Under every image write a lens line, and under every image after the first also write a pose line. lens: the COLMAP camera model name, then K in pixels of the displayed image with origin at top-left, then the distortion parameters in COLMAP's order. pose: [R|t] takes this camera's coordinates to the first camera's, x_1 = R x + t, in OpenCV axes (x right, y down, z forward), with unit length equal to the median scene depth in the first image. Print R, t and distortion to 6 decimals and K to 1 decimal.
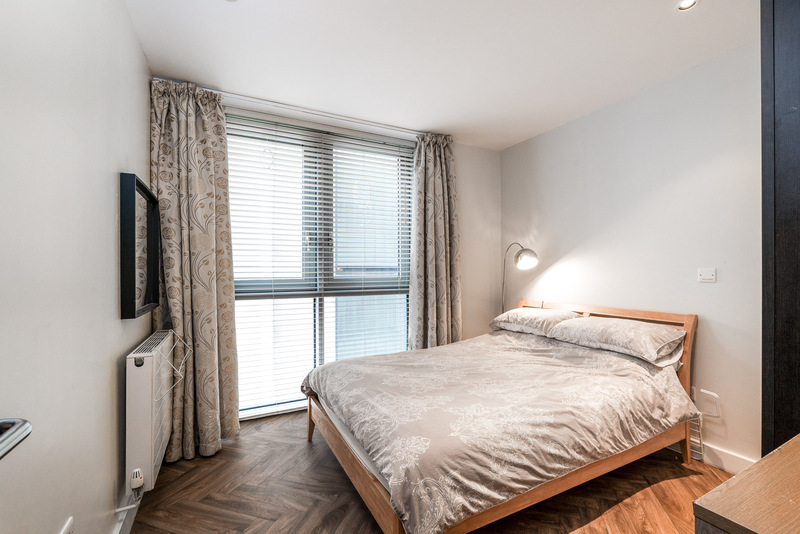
lens RADIAL K [[356.7, 0, 402.8], [0, 356.7, 272.5], [0, 0, 1]] dist [-0.000918, -0.000166]
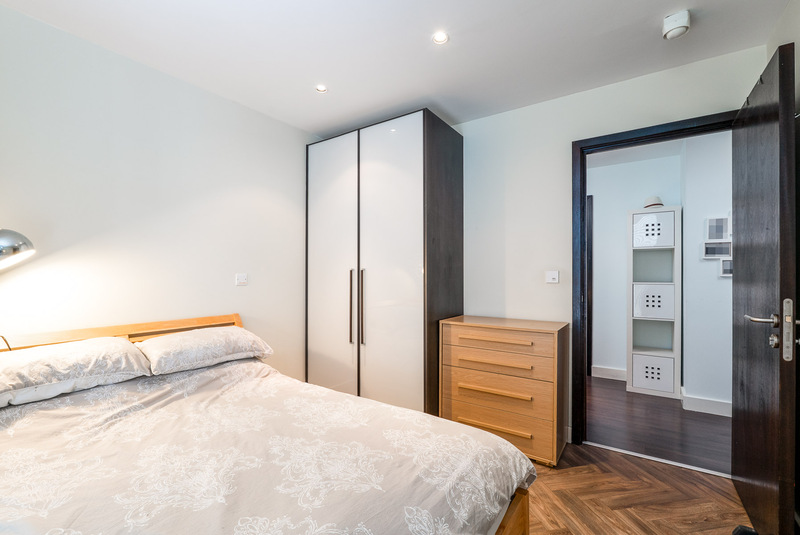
lens RADIAL K [[356.7, 0, 402.8], [0, 356.7, 273.0], [0, 0, 1]] dist [-0.000918, -0.000166]
pose [[-0.468760, 0.009161, 0.883278, -0.474439], [0.005186, 0.999958, -0.007619, -0.002729], [-0.883310, 0.001009, -0.468788, 1.067129]]
